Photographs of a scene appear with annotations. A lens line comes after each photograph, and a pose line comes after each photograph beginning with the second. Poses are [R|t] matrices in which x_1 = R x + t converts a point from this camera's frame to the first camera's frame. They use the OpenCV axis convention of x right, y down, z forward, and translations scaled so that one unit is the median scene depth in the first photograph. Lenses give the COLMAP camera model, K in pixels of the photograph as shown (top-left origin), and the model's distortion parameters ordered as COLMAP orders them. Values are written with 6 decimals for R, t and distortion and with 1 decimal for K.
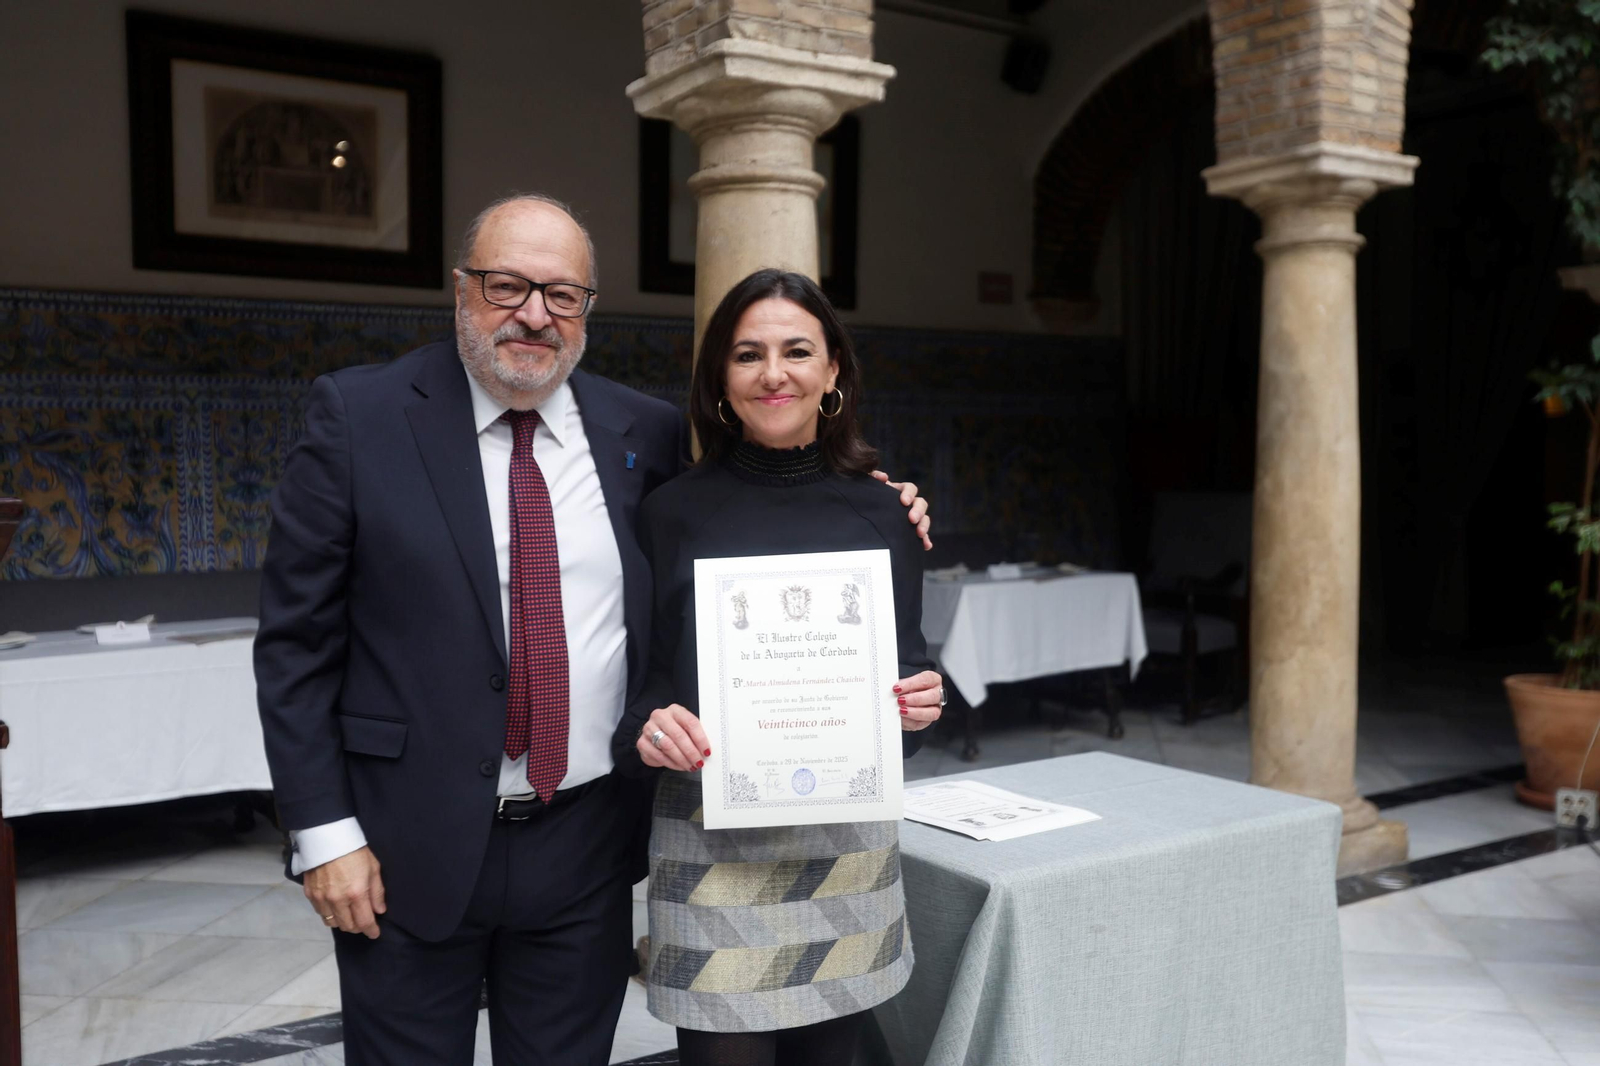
lens RADIAL K [[1513.0, 0, 796.6], [0, 1513.0, 544.9], [0, 0, 1]] dist [-0.012885, 0.117305]
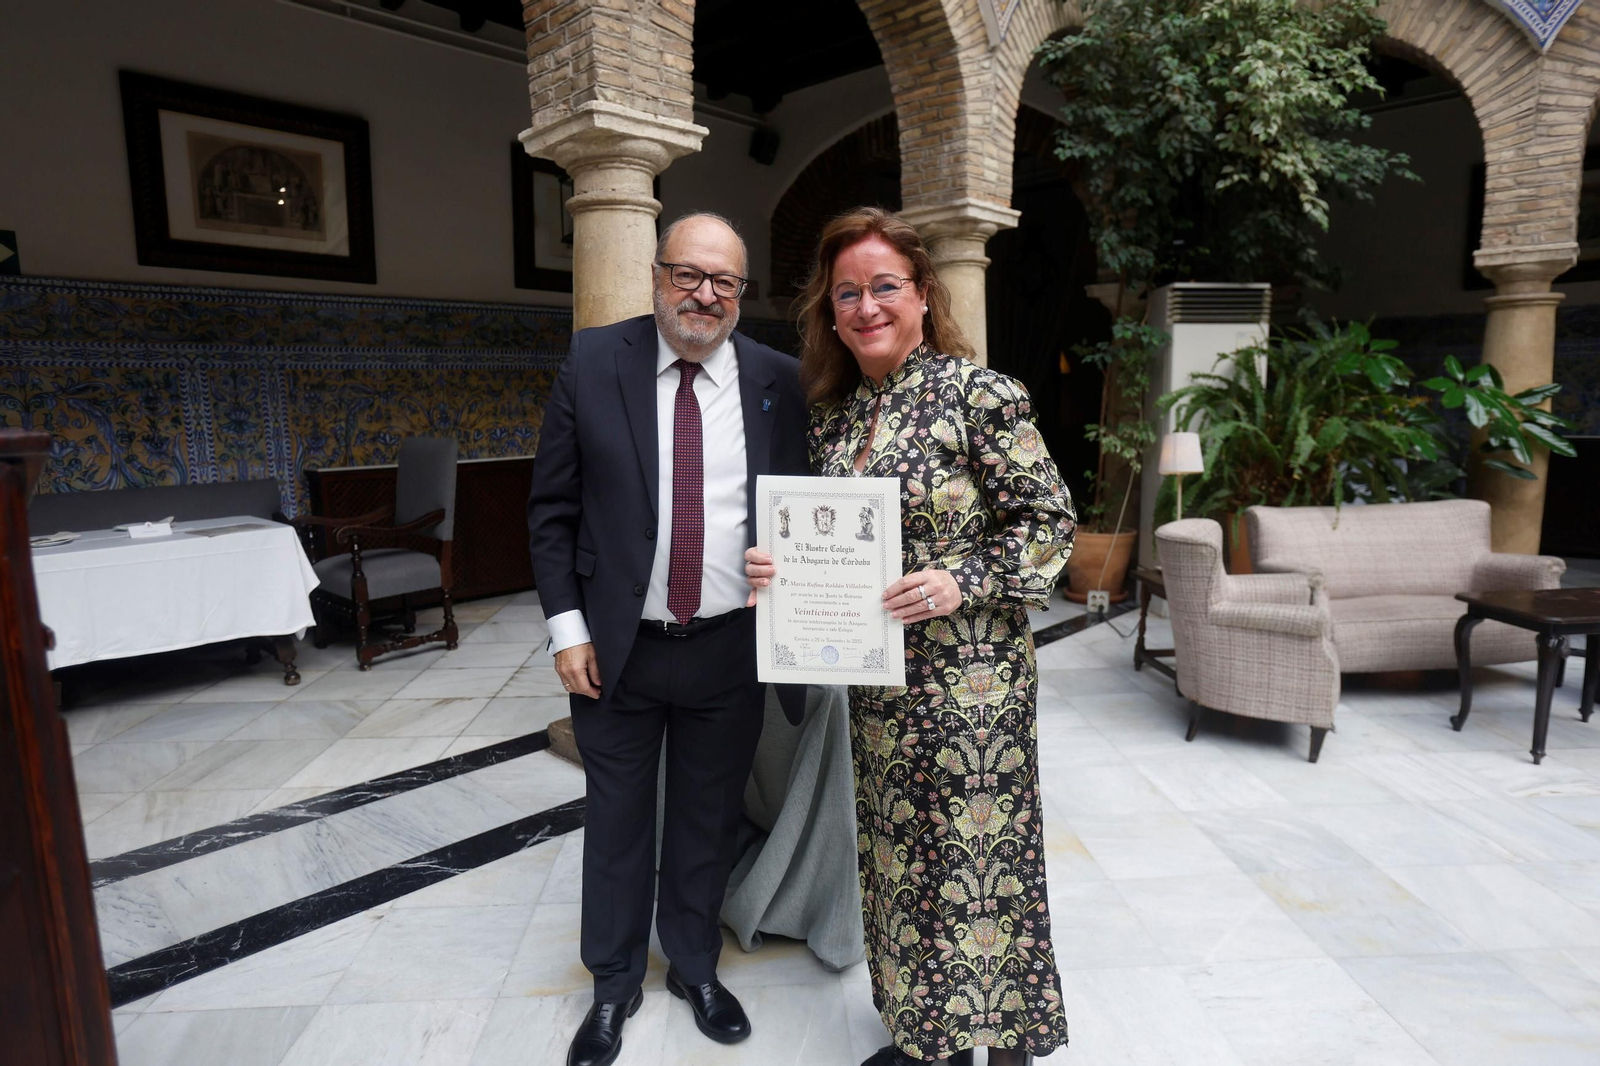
lens RADIAL K [[922.7, 0, 805.0], [0, 922.7, 530.6], [0, 0, 1]] dist [-0.062835, 0.047548]
pose [[0.977404, -0.034395, 0.208564, -0.031429], [0.016923, 0.996239, 0.084984, -0.001443], [-0.210703, -0.079535, 0.974309, 0.067807]]
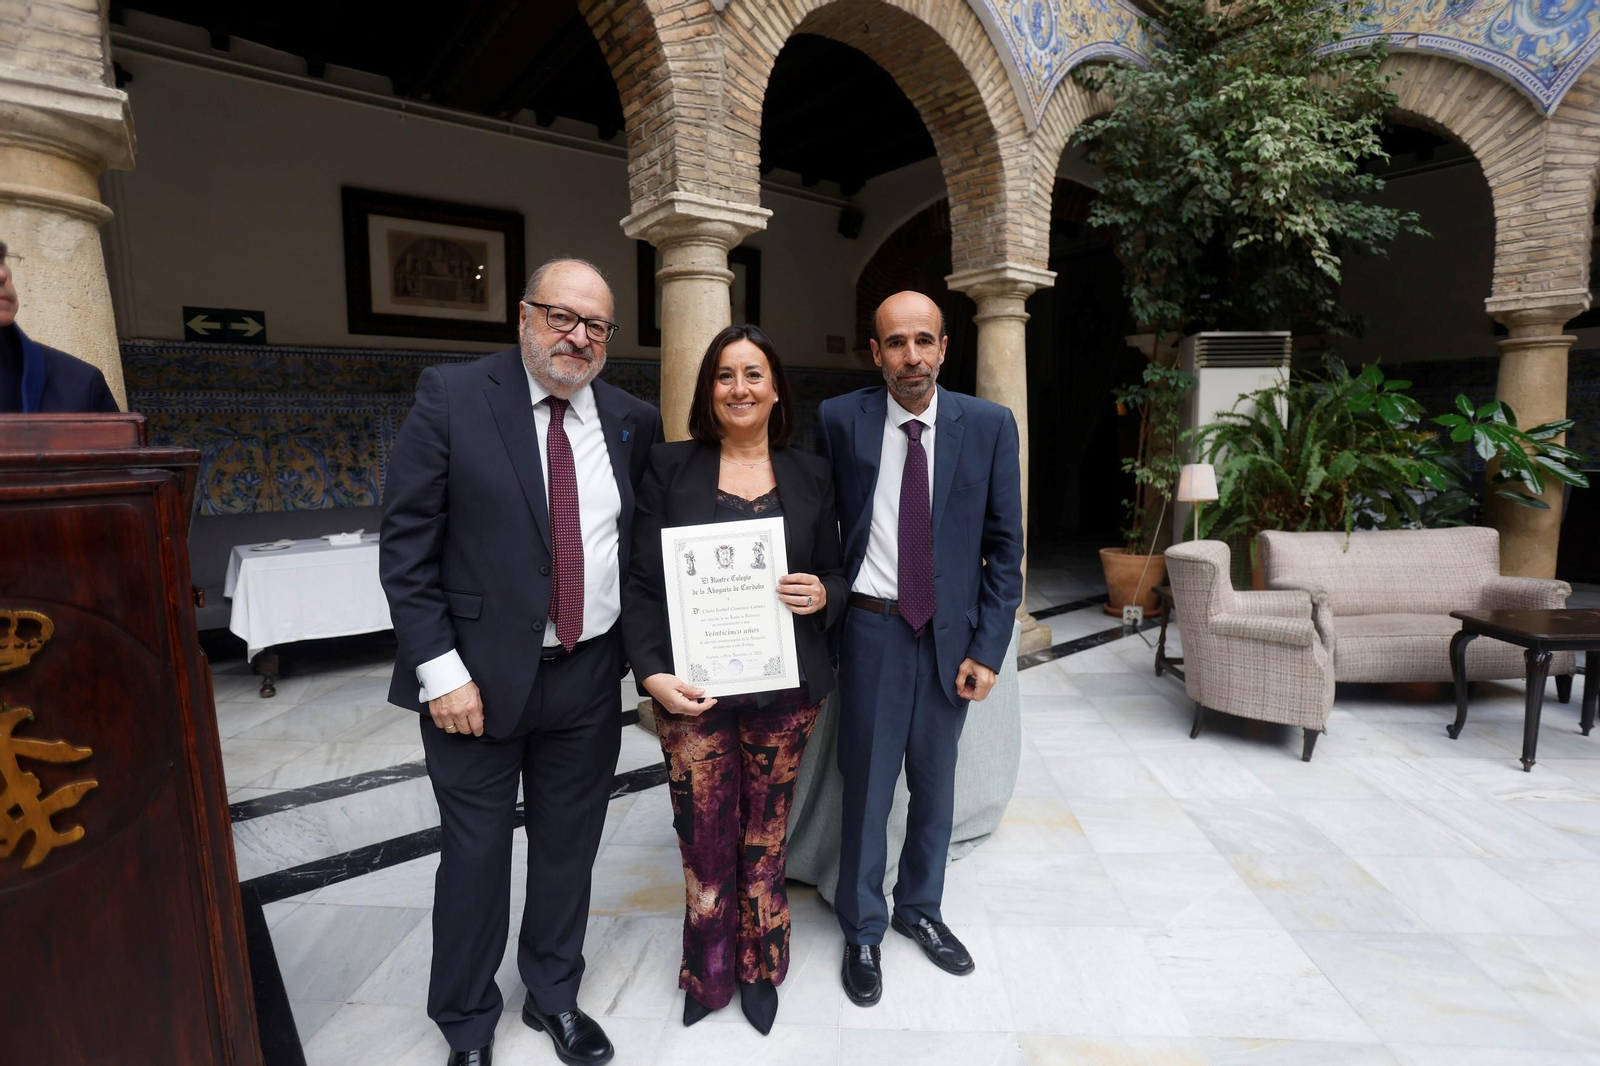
lens RADIAL K [[799.7, 0, 806.6], [0, 799.7, 533.1], [0, 0, 1]] dist [-0.069224, 0.035279]
pose [[0.996039, -0.017717, 0.087140, 0.012618], [0.012748, 0.998278, 0.057257, 0.005595], [-0.088004, -0.055920, 0.994549, 0.043167]]
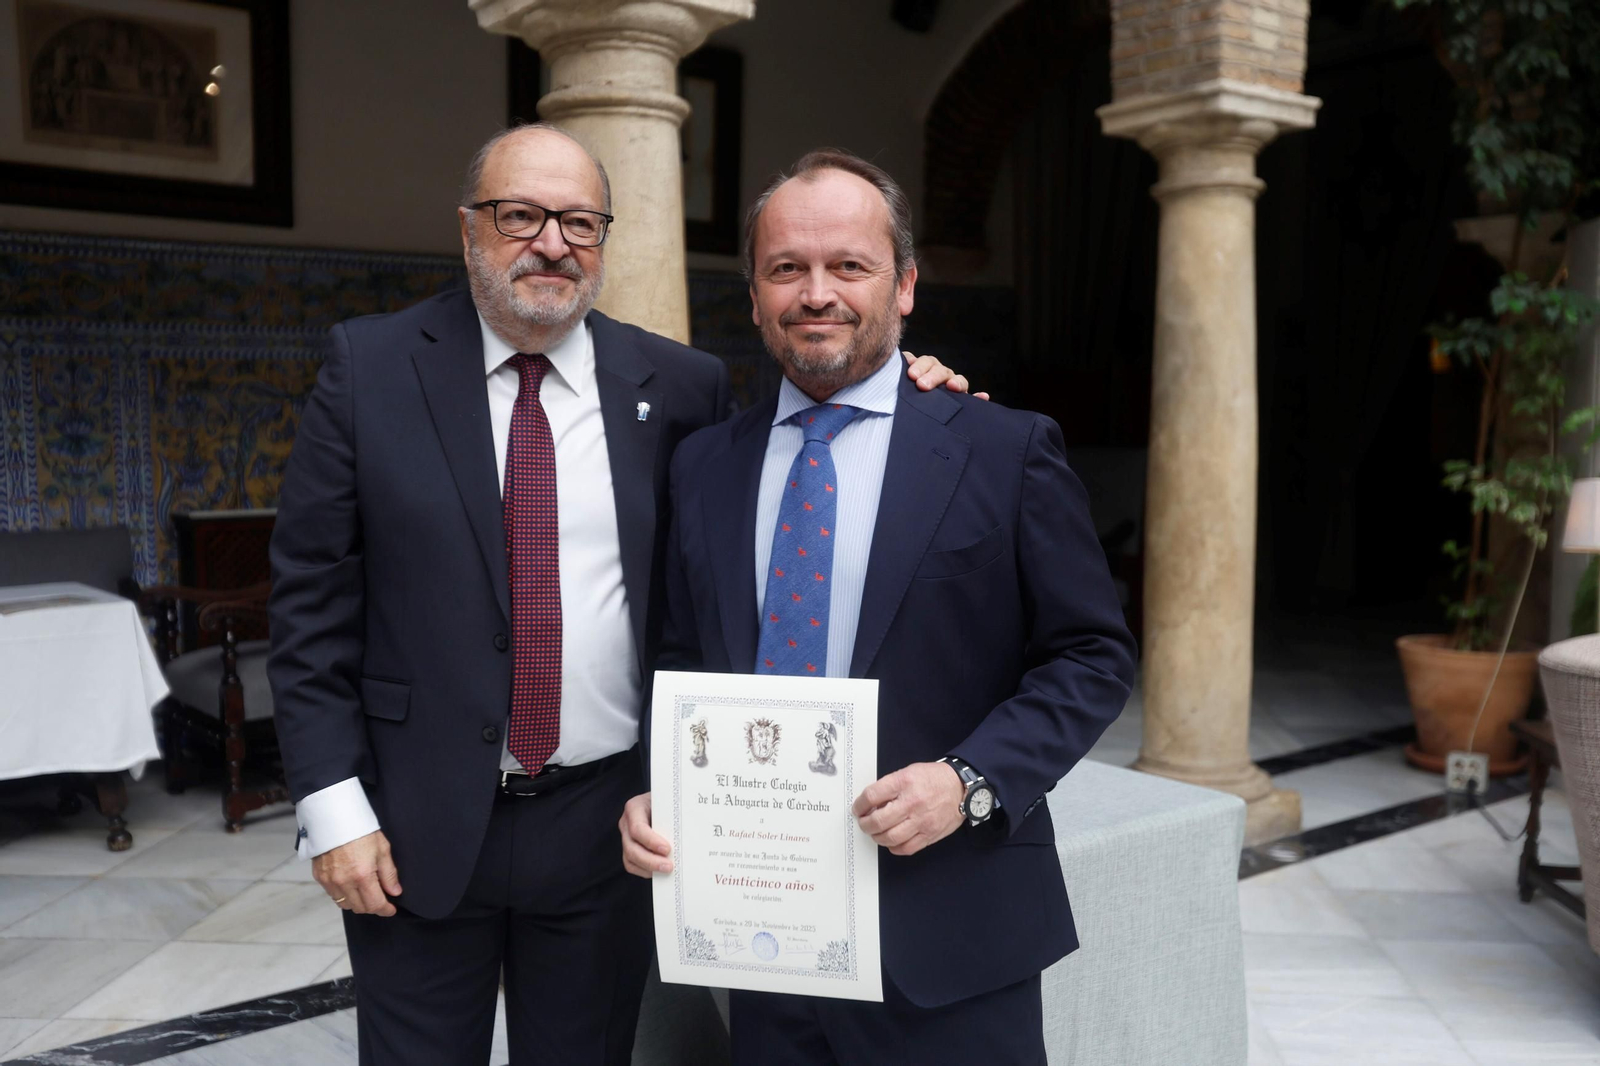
lens RADIAL K [[1513.4, 0, 788.8], [0, 1513.4, 539.0], [0, 0, 1]] dist [-0.013615, 0.120778]
pose [[0.997987, -0.001257, 0.063413, 0.015429], [-0.000483, 0.999624, 0.027426, -0.004374], [-0.063424, -0.027401, 0.997610, 0.061662]]
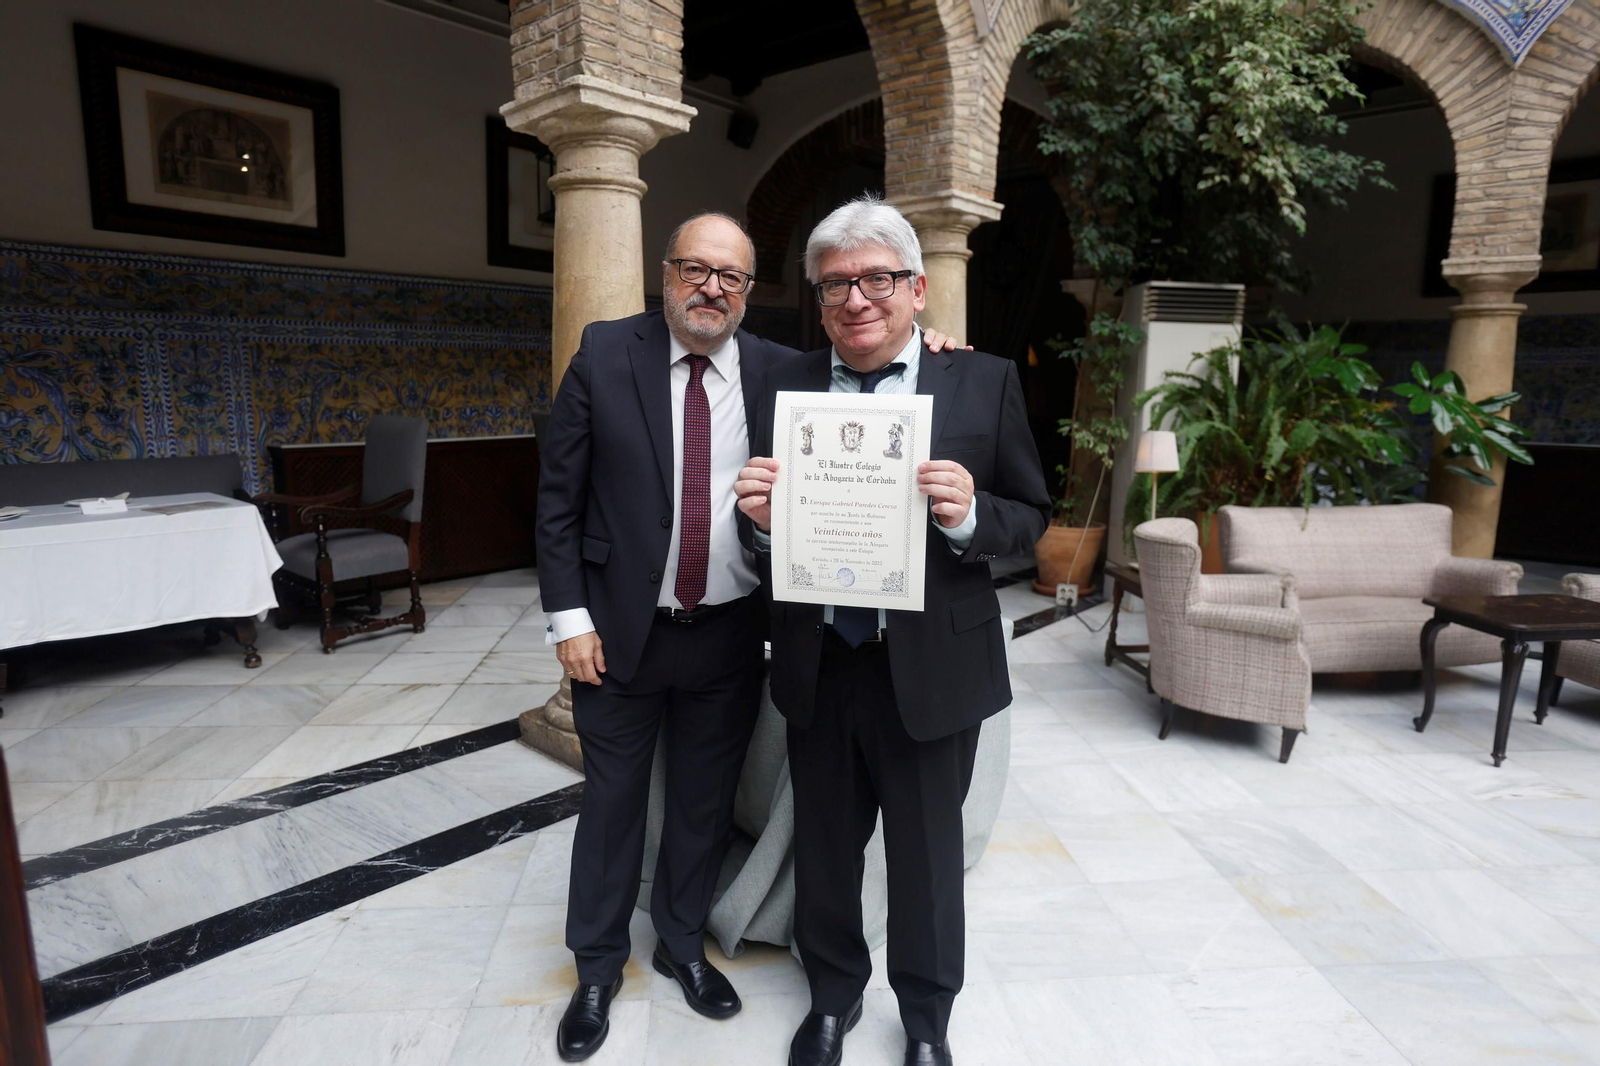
lens RADIAL K [[908.4, 0, 802.3], [0, 908.4, 528.3], [0, 0, 1]] dist [-0.063806, 0.045544]
pose [[0.969042, -0.017621, 0.246268, -0.040961], [-0.007907, 0.994723, 0.102288, -0.007531], [-0.246771, -0.101069, 0.963789, 0.091229]]
